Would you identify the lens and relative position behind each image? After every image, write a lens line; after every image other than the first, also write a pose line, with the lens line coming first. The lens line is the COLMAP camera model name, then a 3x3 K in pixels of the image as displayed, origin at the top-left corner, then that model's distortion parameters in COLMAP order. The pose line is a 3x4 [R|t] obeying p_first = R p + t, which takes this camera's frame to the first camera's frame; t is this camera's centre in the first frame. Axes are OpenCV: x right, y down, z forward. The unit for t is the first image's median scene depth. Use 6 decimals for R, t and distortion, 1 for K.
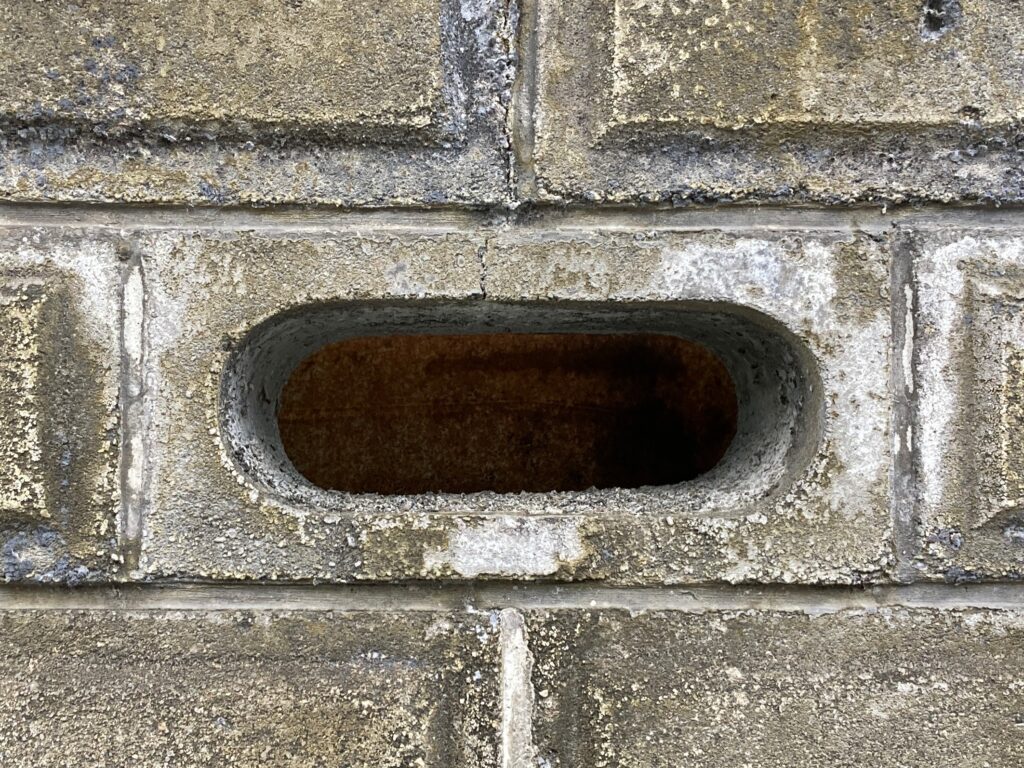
lens RADIAL K [[827.5, 0, 511.4], [0, 827.5, 382.1], [0, 0, 1]] dist [0.013925, 0.001612]
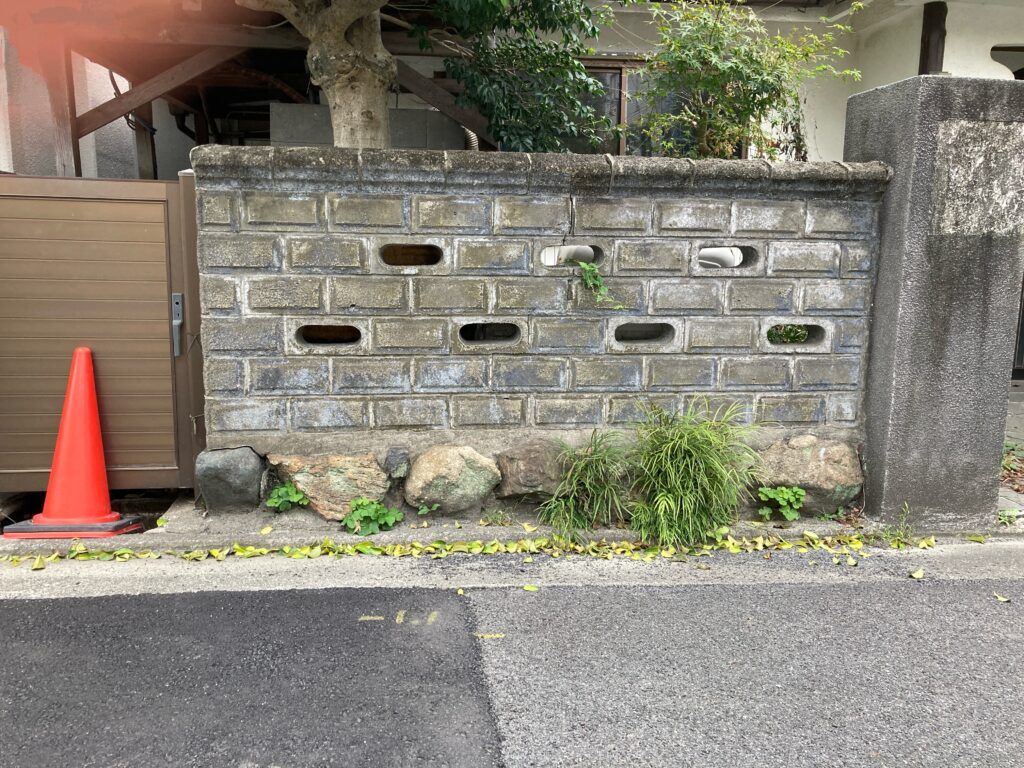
lens RADIAL K [[827.5, 0, 516.8], [0, 827.5, 384.3], [0, 0, 1]] dist [0.013925, 0.001612]
pose [[0.999154, 0.004277, 0.040910, 0.823045], [-0.013846, 0.971507, 0.236605, -0.782840], [-0.038732, -0.236971, 0.970744, -8.400525]]
